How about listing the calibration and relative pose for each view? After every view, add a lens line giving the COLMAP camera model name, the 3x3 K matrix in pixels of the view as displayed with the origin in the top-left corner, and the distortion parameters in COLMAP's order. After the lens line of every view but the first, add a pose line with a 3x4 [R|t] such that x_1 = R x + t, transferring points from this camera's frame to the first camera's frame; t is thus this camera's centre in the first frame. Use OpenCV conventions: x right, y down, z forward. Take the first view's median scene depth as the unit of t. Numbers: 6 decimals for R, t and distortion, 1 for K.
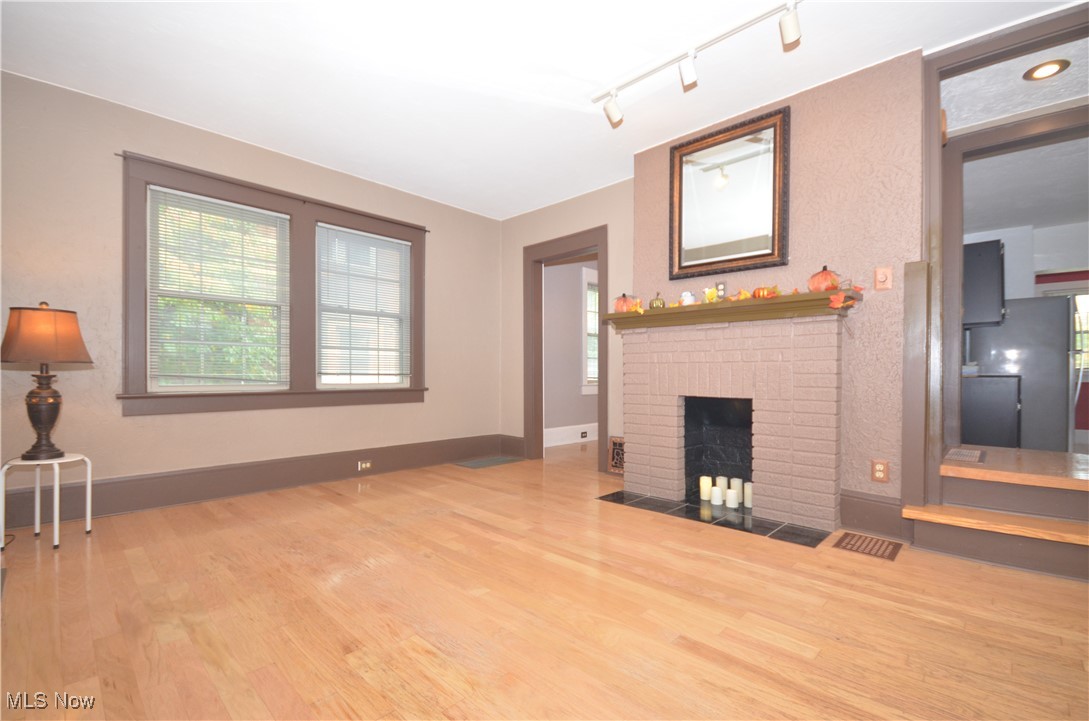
lens RADIAL K [[472.5, 0, 541.9], [0, 472.5, 375.6], [0, 0, 1]] dist [0.000716, -0.007553]
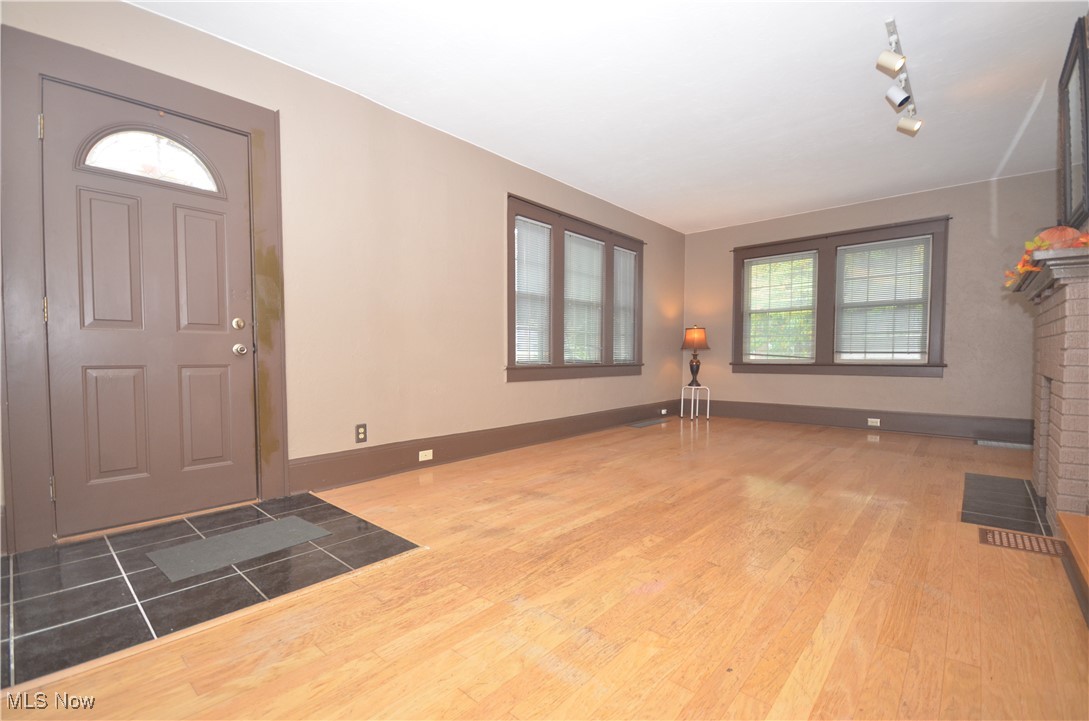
lens RADIAL K [[472.5, 0, 541.9], [0, 472.5, 375.6], [0, 0, 1]] dist [0.000716, -0.007553]
pose [[0.039207, 0.043160, -0.998299, 1.147432], [0.003171, 0.999056, 0.043317, 0.002542], [0.999226, -0.004864, 0.039033, 0.043543]]
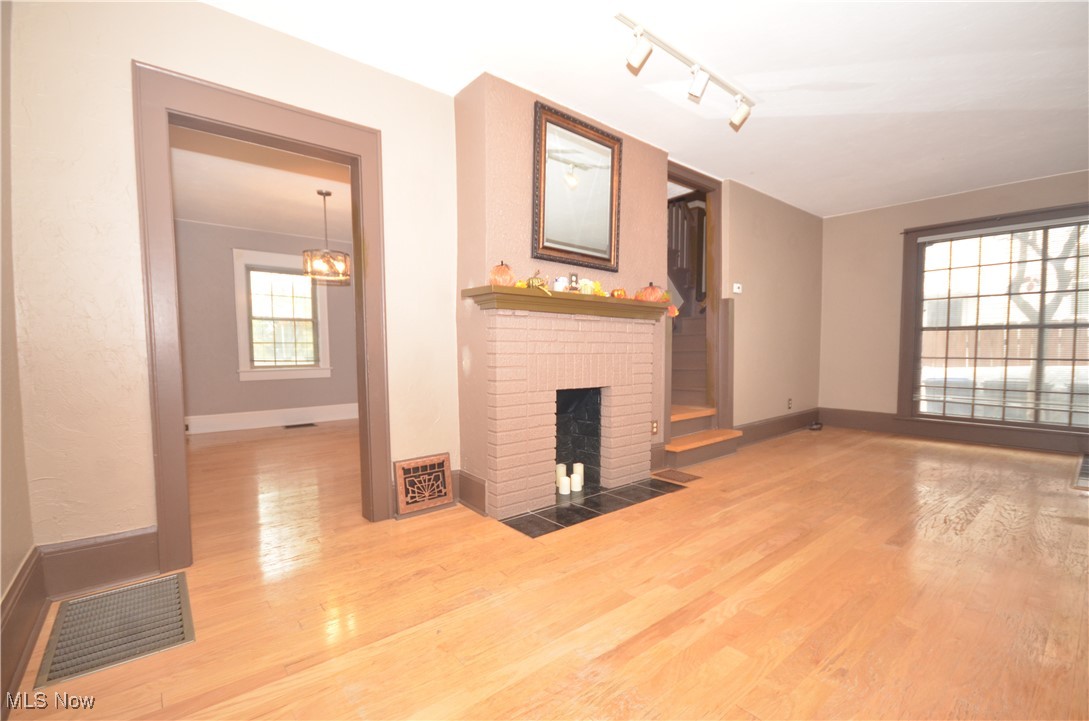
lens RADIAL K [[472.5, 0, 541.9], [0, 472.5, 375.6], [0, 0, 1]] dist [0.000716, -0.007553]
pose [[0.112461, -0.055822, 0.992087, -0.639151], [0.006706, 0.998441, 0.055419, -0.037129], [-0.993634, 0.000421, 0.112660, 0.950483]]
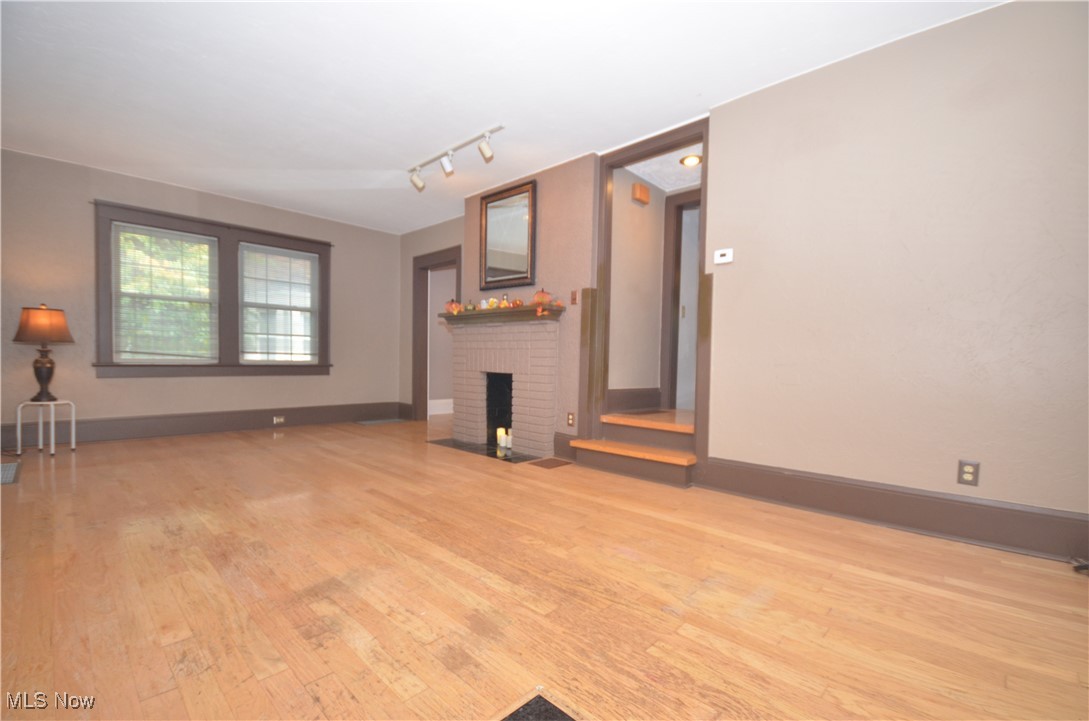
lens RADIAL K [[472.5, 0, 541.9], [0, 472.5, 375.6], [0, 0, 1]] dist [0.000716, -0.007553]
pose [[0.999839, 0.017904, 0.000729, 0.493094], [-0.017918, 0.999301, 0.032821, 0.004181], [-0.000141, -0.032829, 0.999461, -0.465191]]
